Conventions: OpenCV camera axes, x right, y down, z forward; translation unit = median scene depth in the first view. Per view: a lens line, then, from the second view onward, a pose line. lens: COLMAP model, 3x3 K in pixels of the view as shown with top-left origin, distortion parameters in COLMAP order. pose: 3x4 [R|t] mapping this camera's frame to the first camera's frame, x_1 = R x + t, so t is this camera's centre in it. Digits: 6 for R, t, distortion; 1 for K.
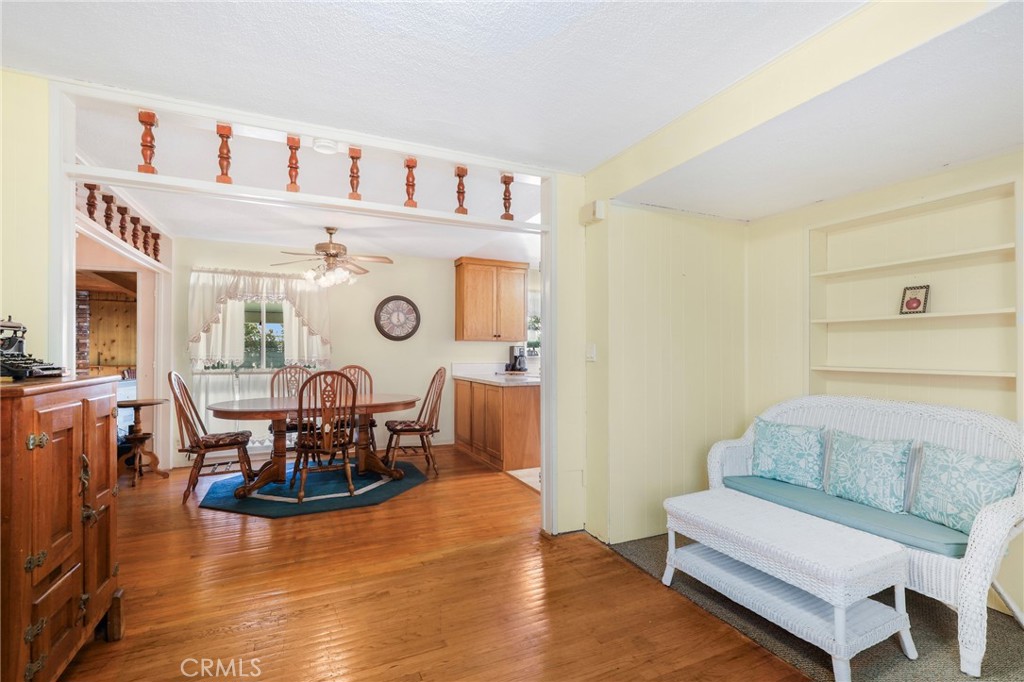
lens RADIAL K [[457.4, 0, 514.6], [0, 457.4, 348.9], [0, 0, 1]] dist [0.012247, -0.000128]
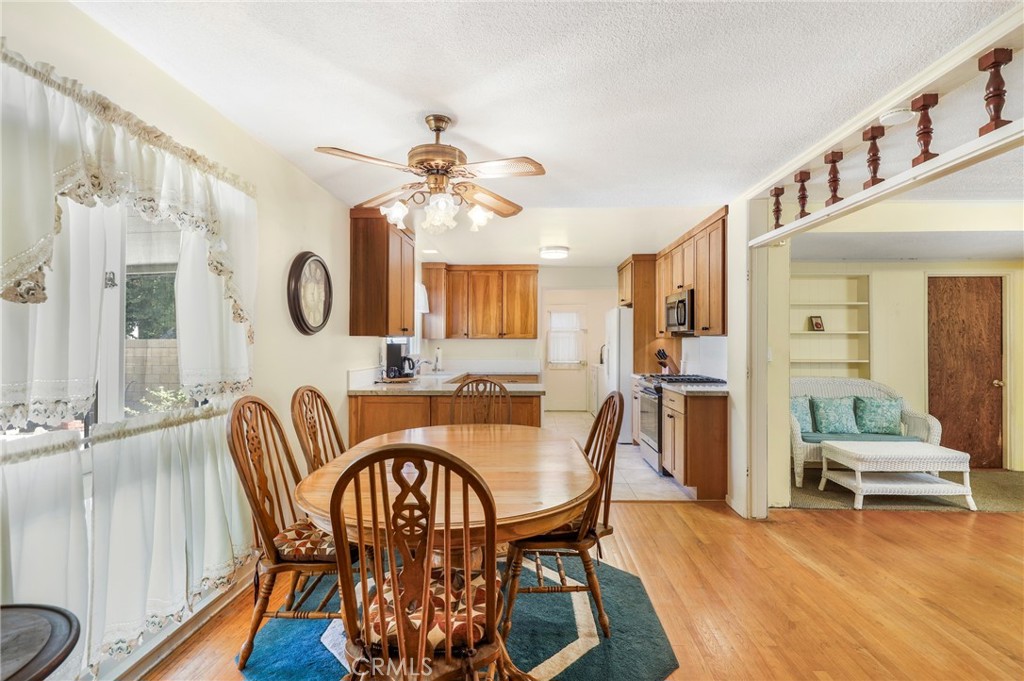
lens RADIAL K [[485.5, 0, 517.6], [0, 485.5, 339.0], [0, 0, 1]] dist [-0.000270, 0.000147]
pose [[0.459124, 0.005571, 0.888355, -1.044298], [-0.007592, 0.999968, -0.002348, -0.020089], [-0.888340, -0.005667, 0.459152, 0.830963]]
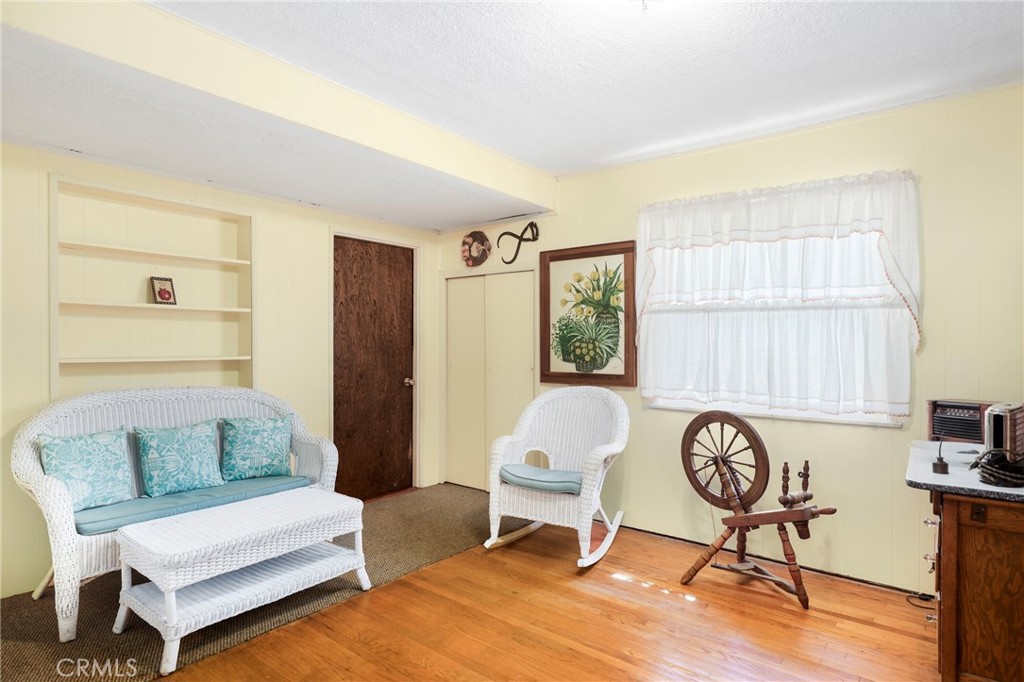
lens RADIAL K [[553.0, 0, 518.3], [0, 553.0, 346.5], [0, 0, 1]] dist [0.002299, 0.000351]
pose [[-0.449958, -0.005044, 0.893036, -0.431312], [-0.009402, 0.999955, 0.000910, 0.007586], [-0.893000, -0.007987, -0.449985, 0.596870]]
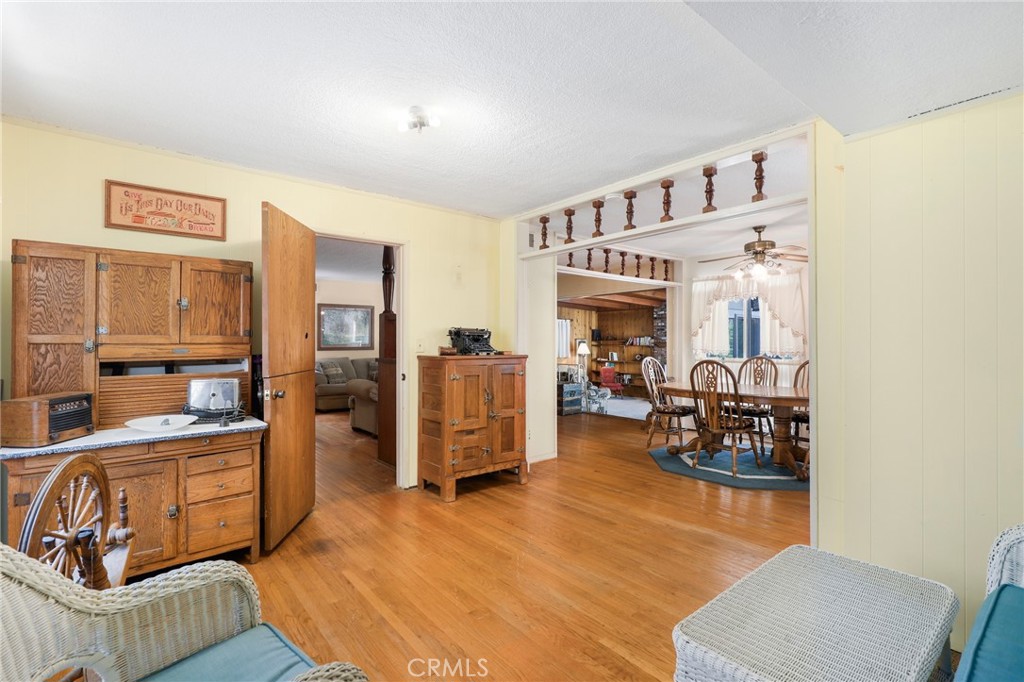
lens RADIAL K [[460.5, 0, 512.1], [0, 460.5, 321.0], [0, 0, 1]] dist [-0.091792, -0.000075]
pose [[0.221041, -0.042490, -0.974338, 0.598556], [-0.001551, 0.999034, -0.043919, -0.000075], [0.975263, 0.011219, 0.220762, 0.263653]]
